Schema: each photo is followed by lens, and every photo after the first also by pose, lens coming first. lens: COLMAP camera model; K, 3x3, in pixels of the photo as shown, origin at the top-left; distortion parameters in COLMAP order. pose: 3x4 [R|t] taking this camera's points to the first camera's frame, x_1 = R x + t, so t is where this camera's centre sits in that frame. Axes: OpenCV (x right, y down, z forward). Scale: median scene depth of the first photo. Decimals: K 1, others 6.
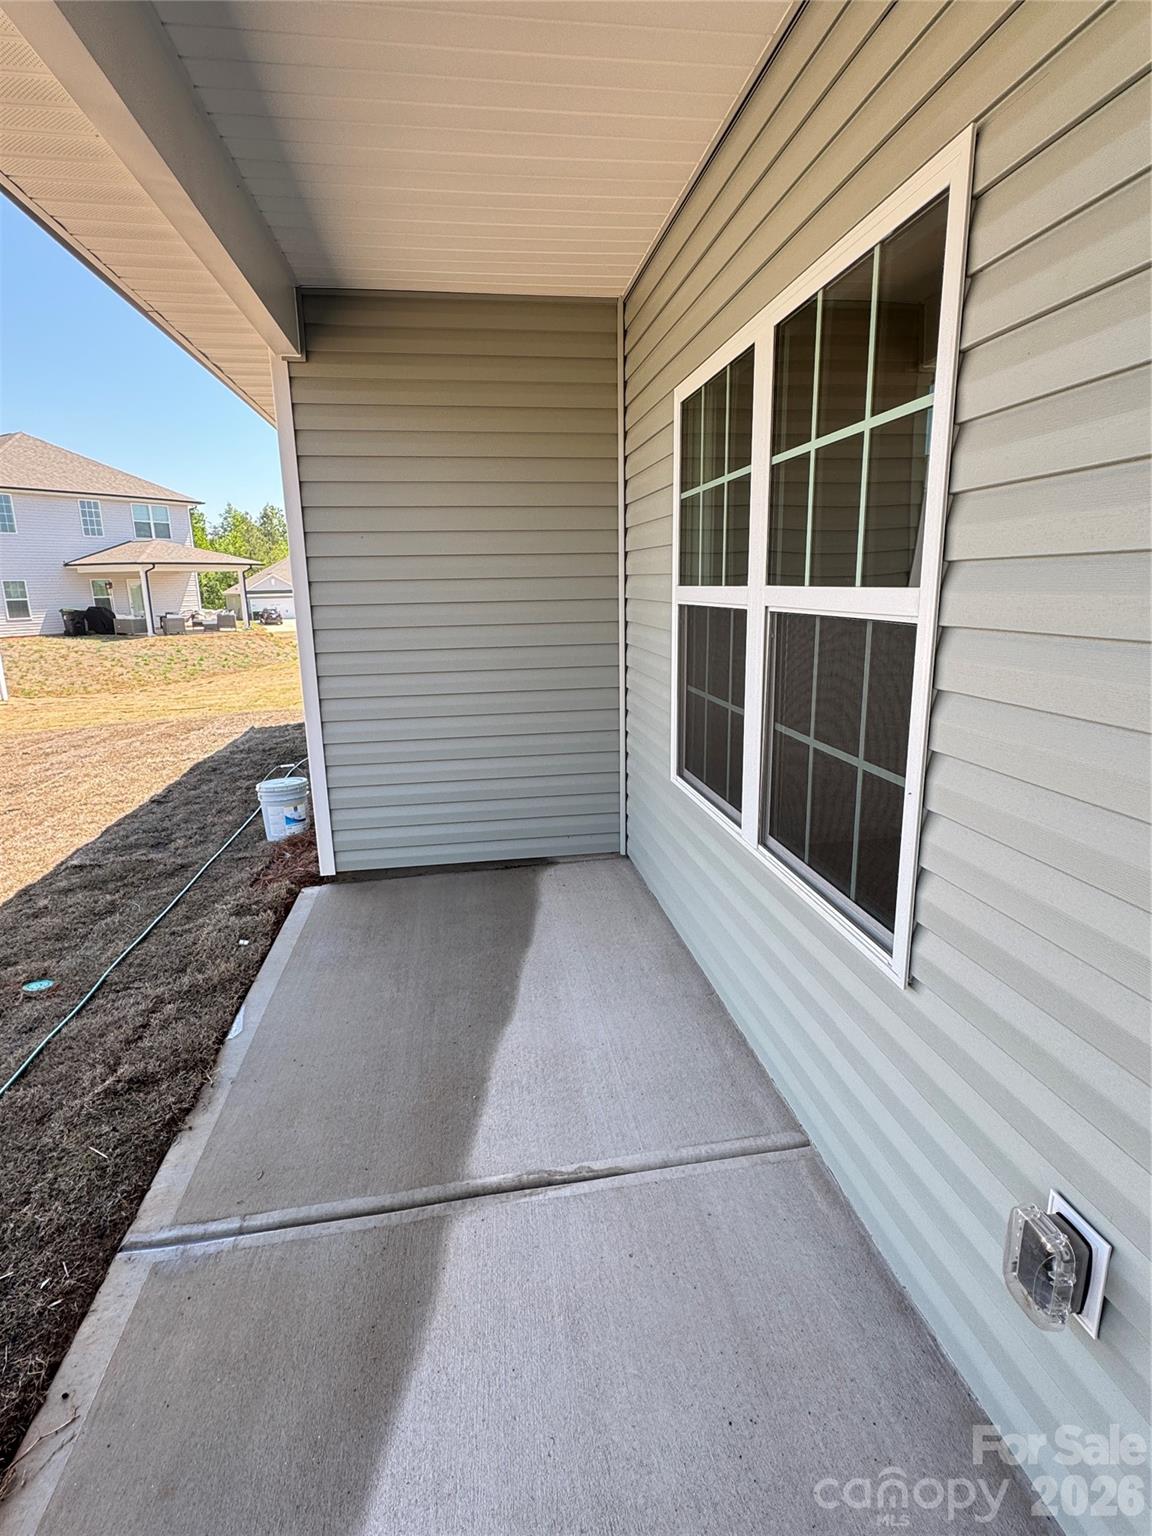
lens RADIAL K [[811.1, 0, 570.9], [0, 811.1, 766.2], [0, 0, 1]] dist [-0.007098, 0.002666]
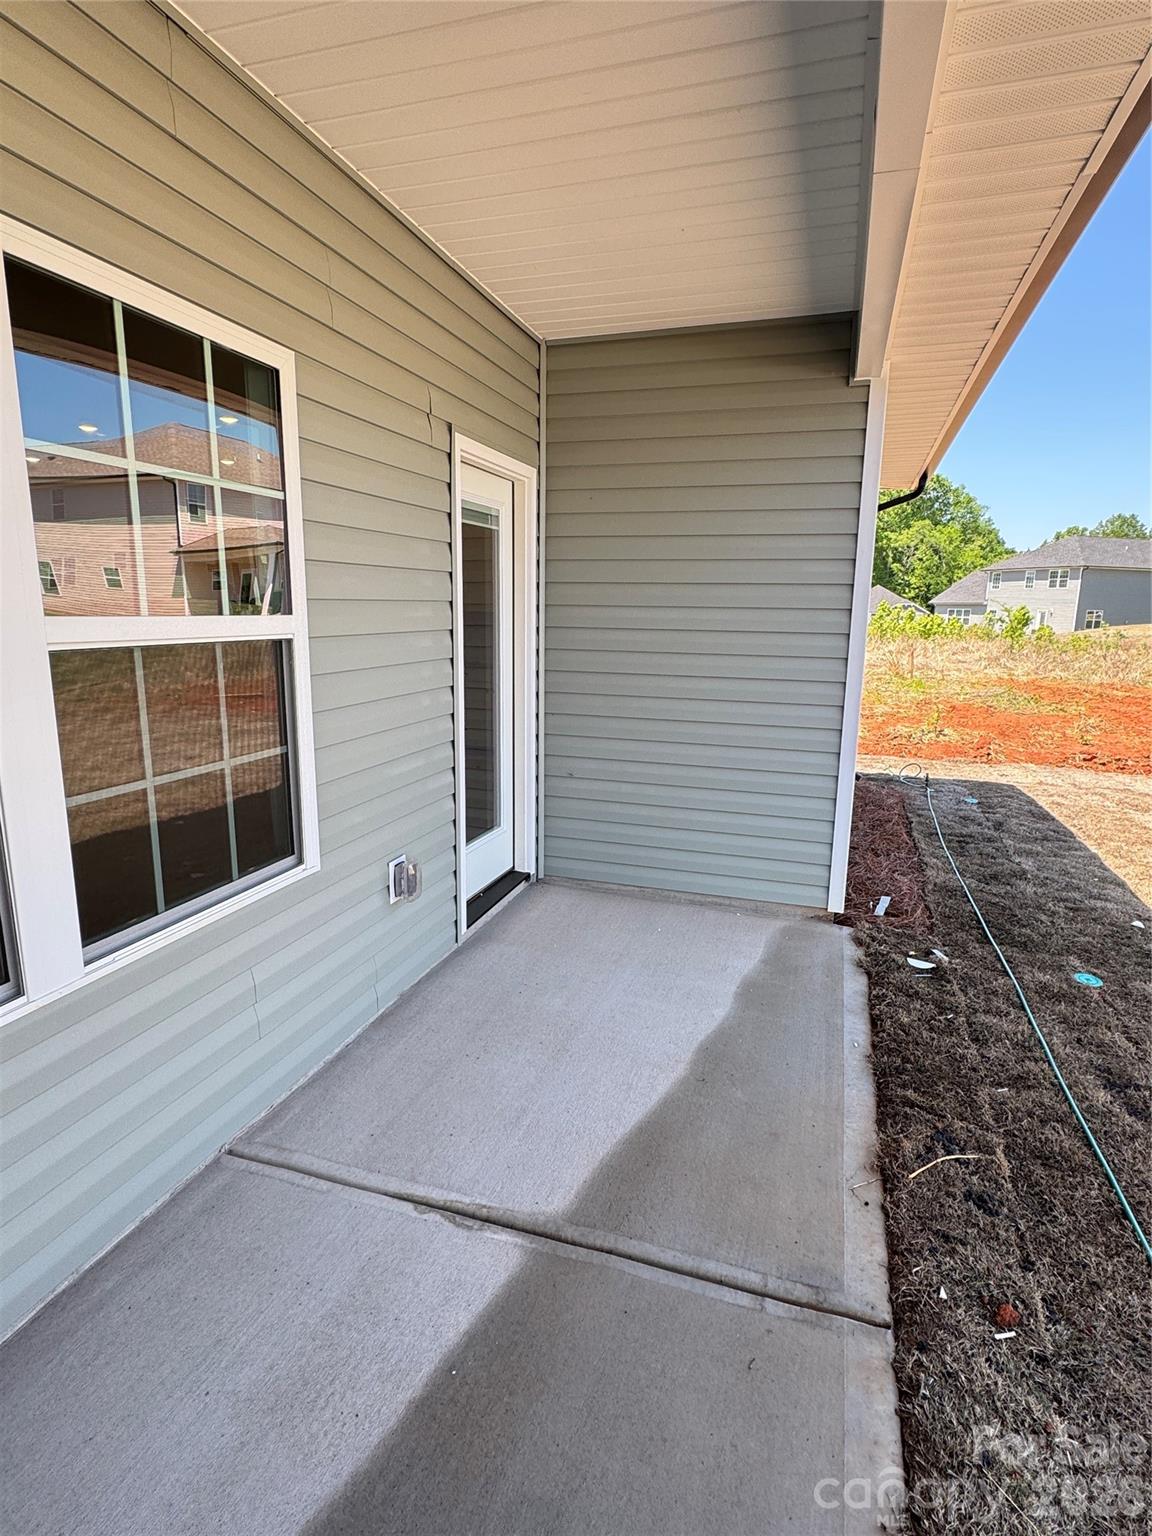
lens RADIAL K [[811.1, 0, 570.9], [0, 811.1, 766.2], [0, 0, 1]] dist [-0.007098, 0.002666]
pose [[-0.894195, -0.085461, 0.439446, -0.558158], [0.098711, 0.919812, 0.379739, -0.365031], [-0.436660, 0.382939, -0.814055, 1.597067]]
